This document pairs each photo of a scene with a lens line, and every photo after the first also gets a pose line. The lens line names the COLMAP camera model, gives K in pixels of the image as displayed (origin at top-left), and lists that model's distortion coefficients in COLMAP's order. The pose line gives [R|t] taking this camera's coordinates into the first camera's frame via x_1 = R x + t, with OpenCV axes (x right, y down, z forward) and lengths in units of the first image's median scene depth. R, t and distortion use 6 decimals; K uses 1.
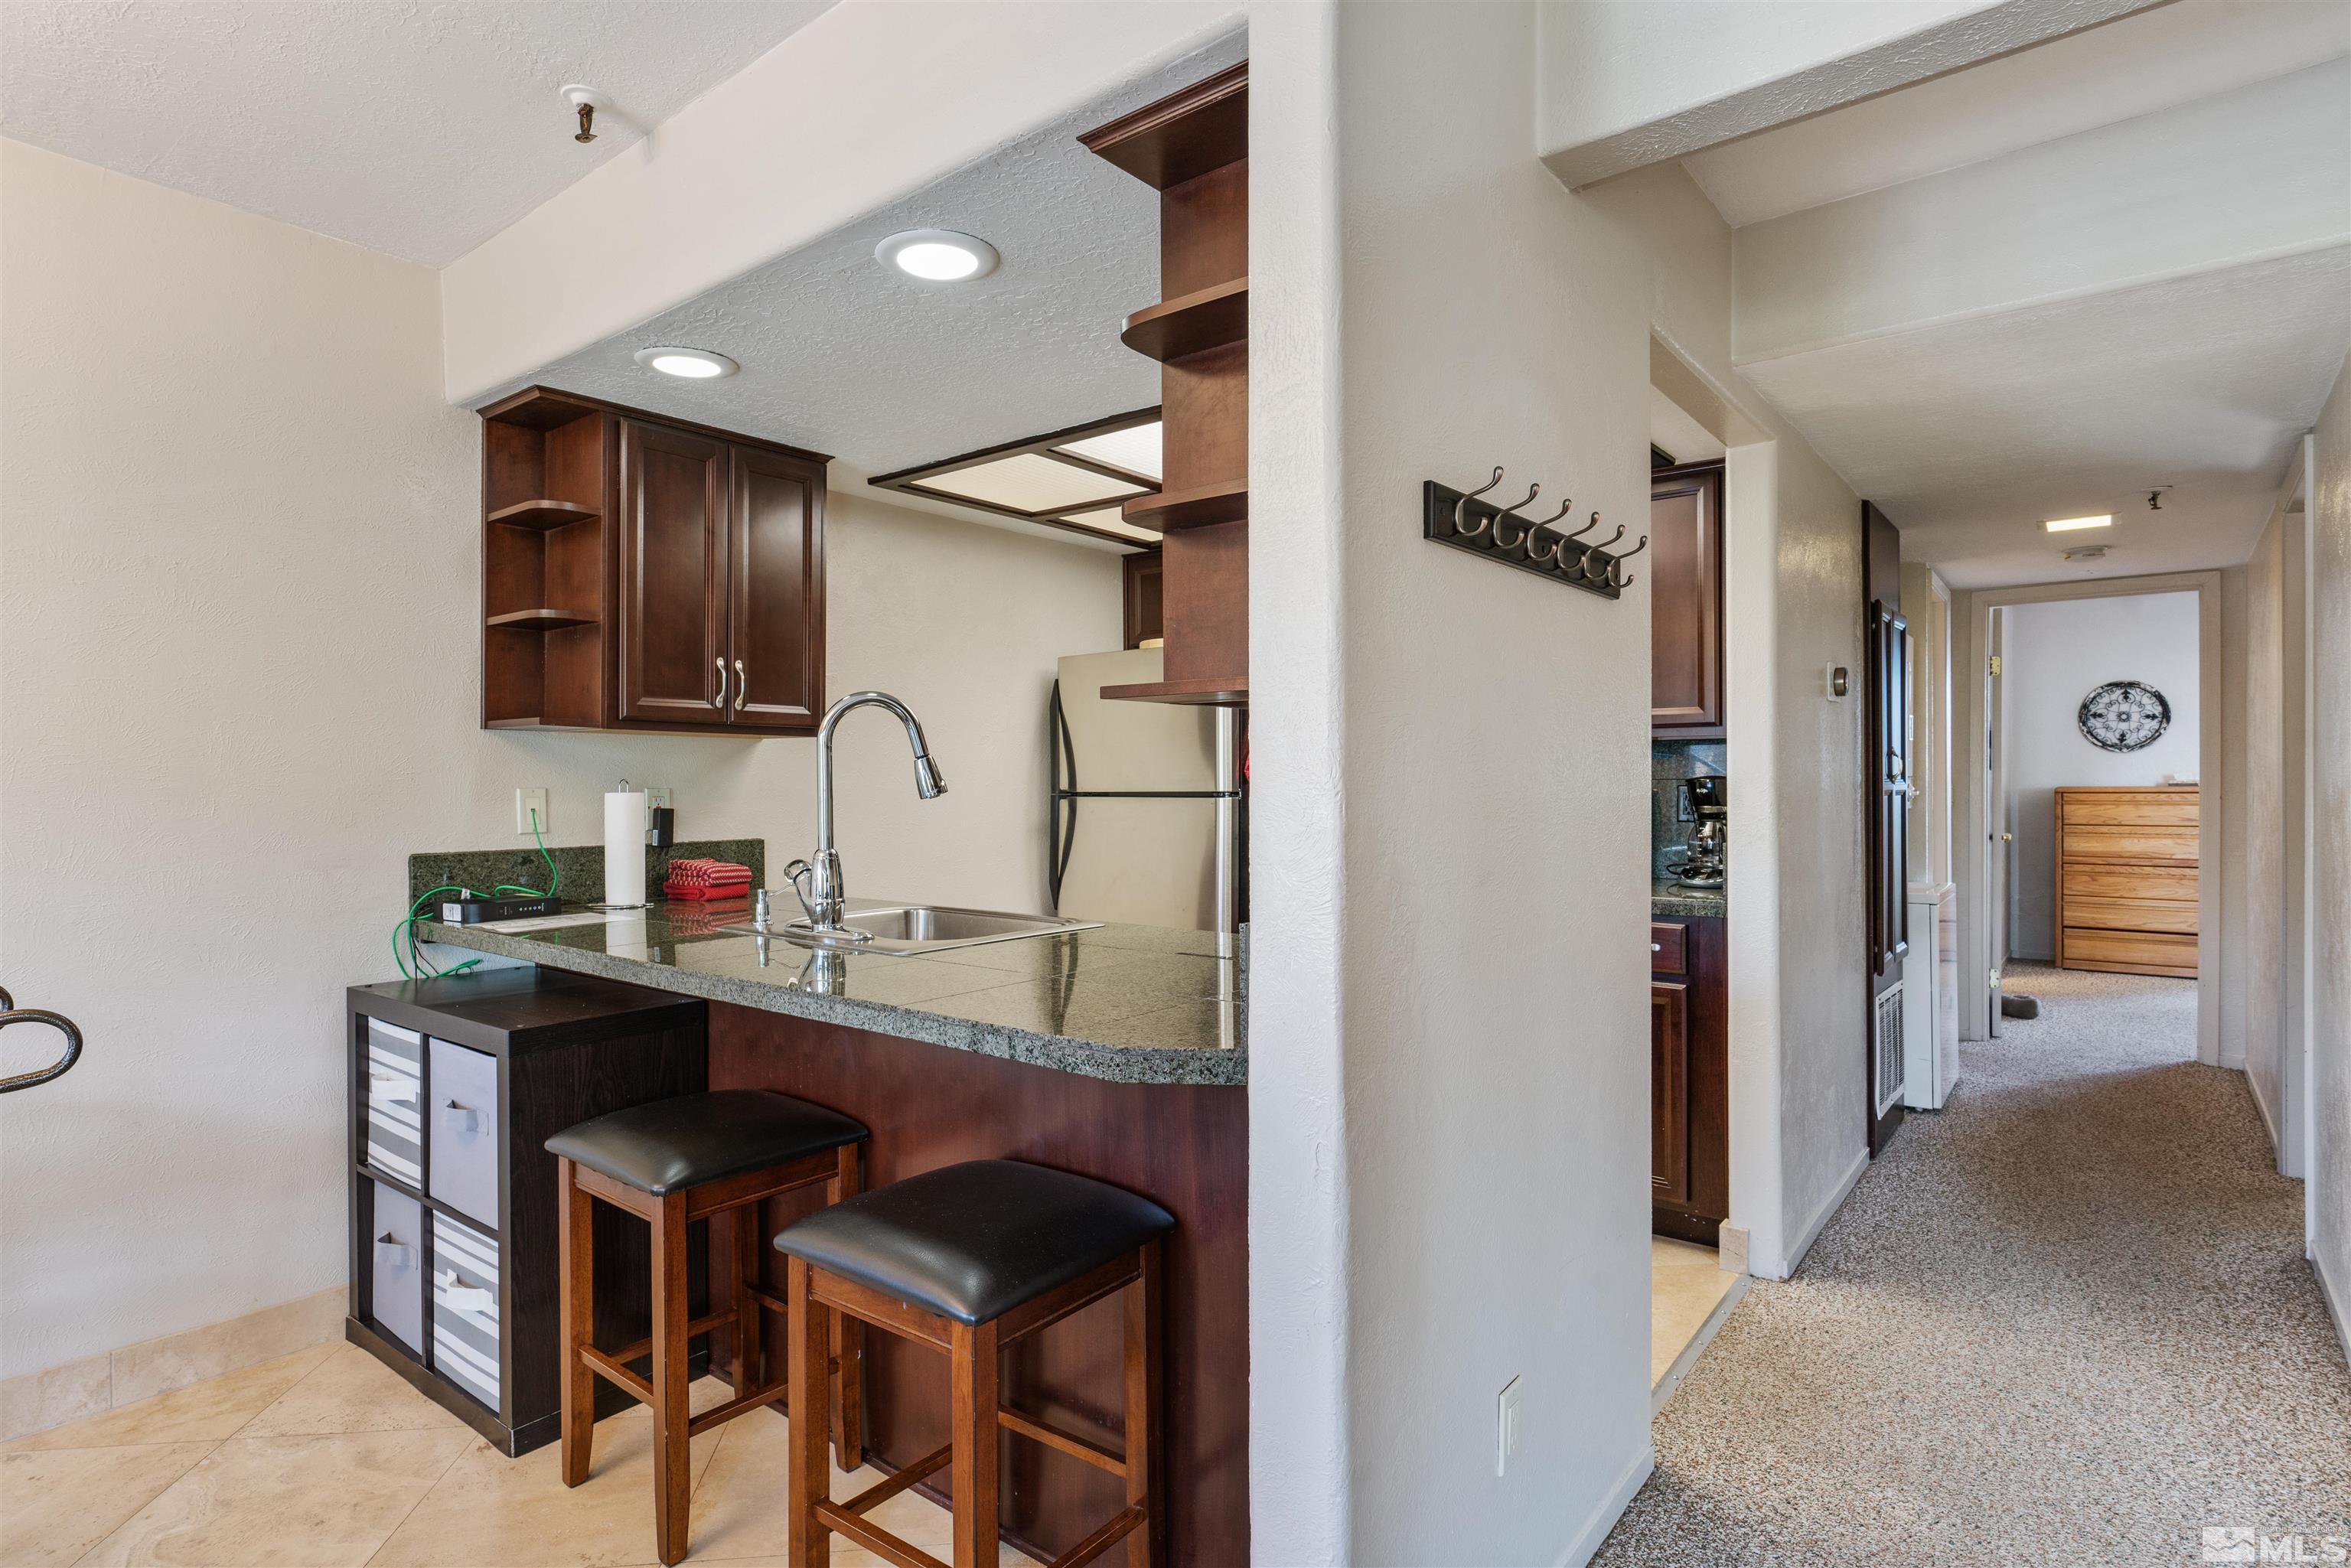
lens RADIAL K [[1223.9, 0, 1166.5], [0, 1223.9, 789.6], [0, 0, 1]] dist [0.003130, 0.000560]
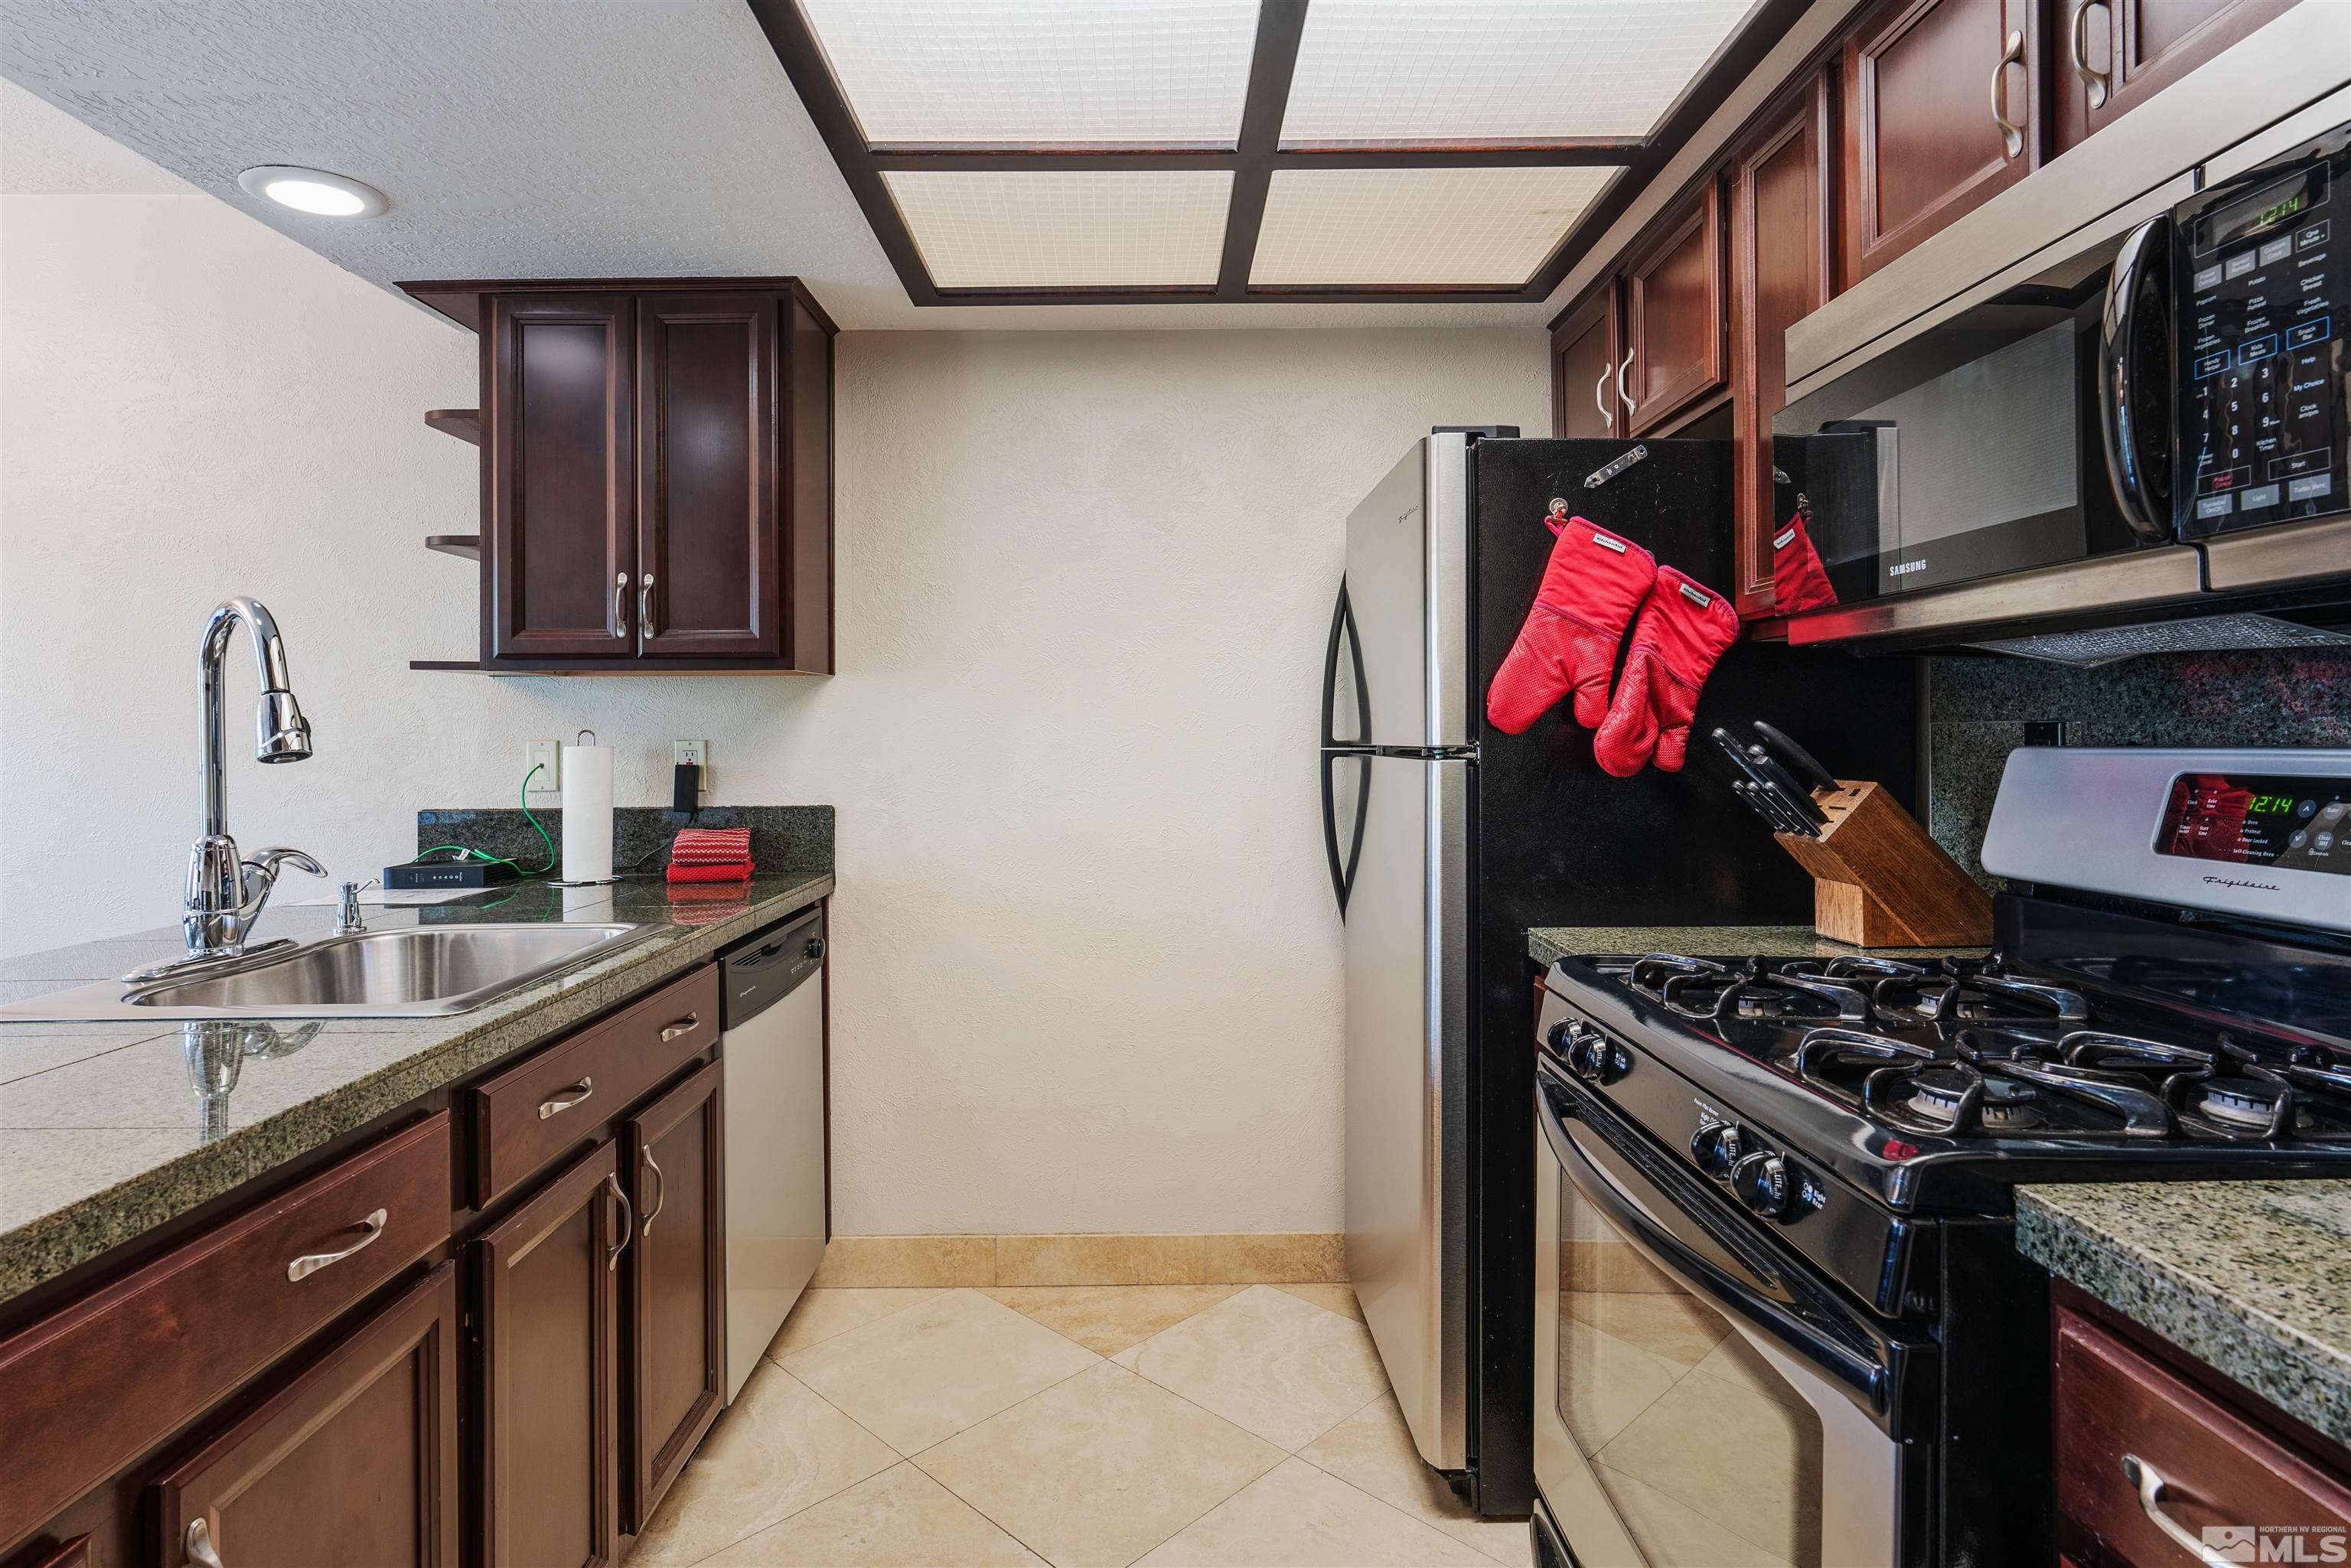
lens RADIAL K [[1287.8, 0, 1164.5], [0, 1287.8, 723.0], [0, 0, 1]] dist [-0.000657, -0.000149]
pose [[0.630810, -0.006338, -0.775911, 0.496256], [0.002934, 0.999979, -0.005783, -0.007131], [0.775931, 0.001371, 0.630816, 0.769219]]
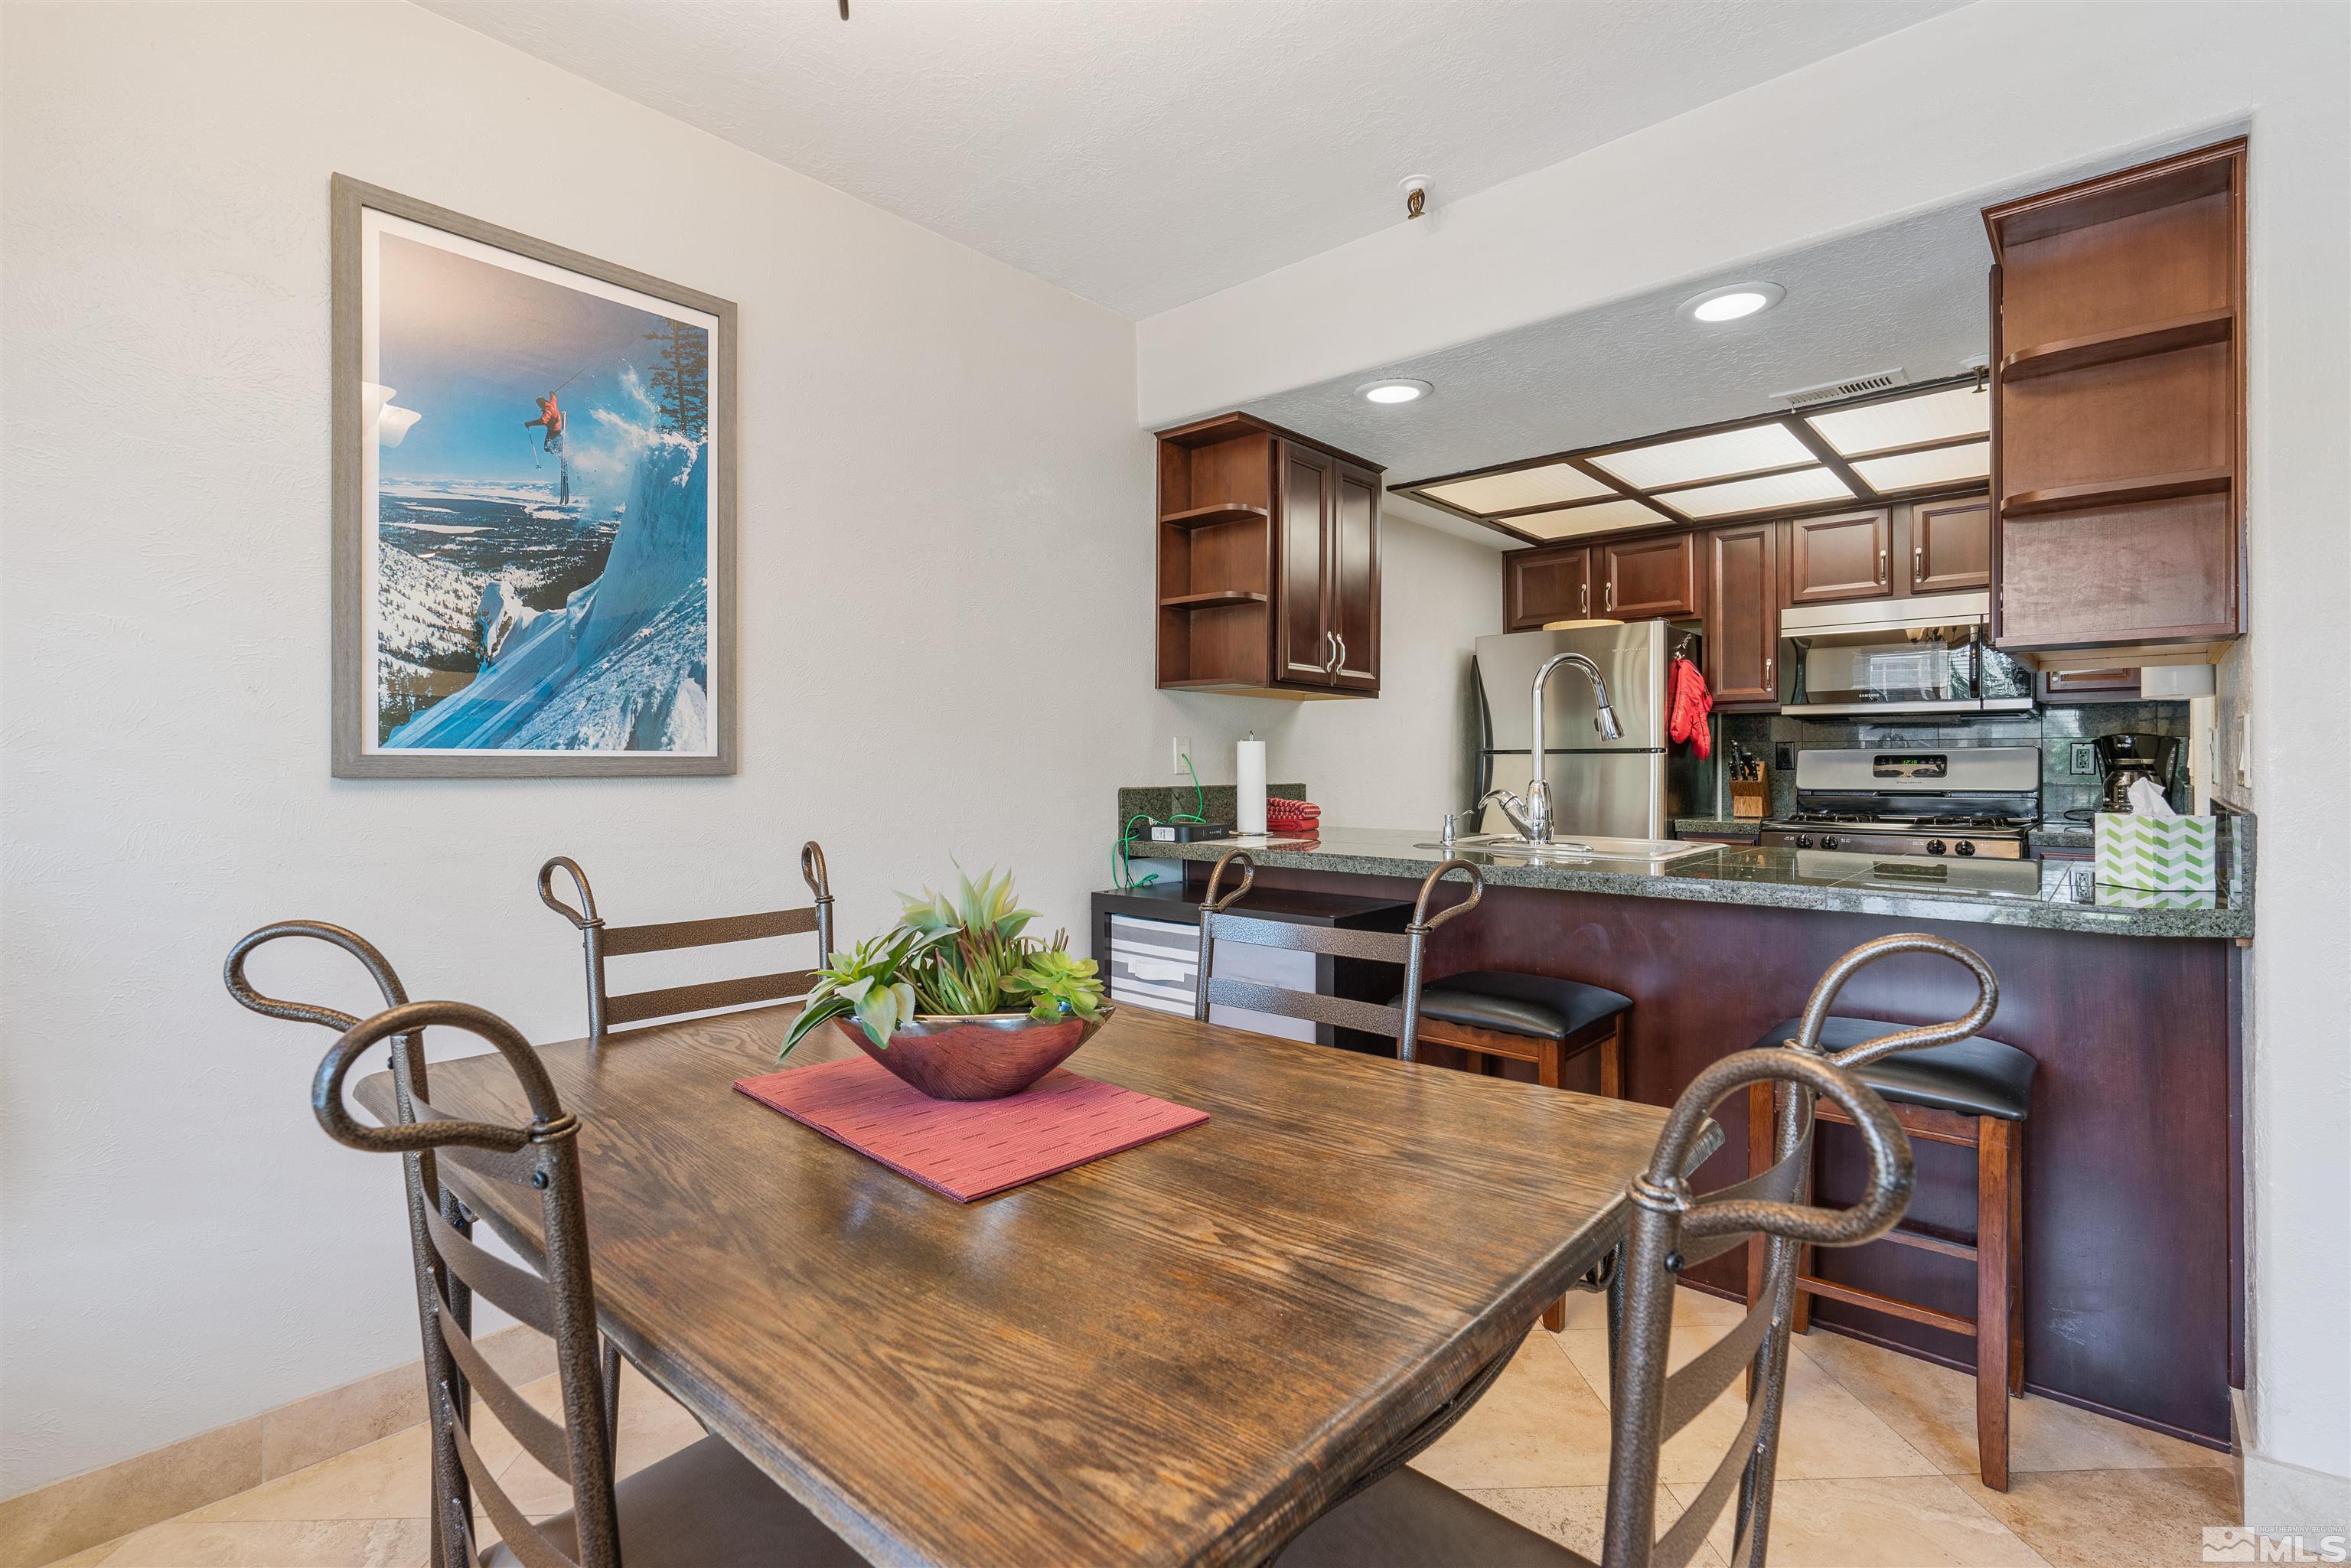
lens RADIAL K [[1066.3, 0, 1168.6], [0, 1066.3, 793.5], [0, 0, 1]] dist [-0.015422, 0.006417]
pose [[0.998232, 0.004068, -0.059297, -0.472601], [-0.002767, 0.999754, 0.022005, 0.031976], [0.059372, -0.021802, 0.997998, -0.082453]]
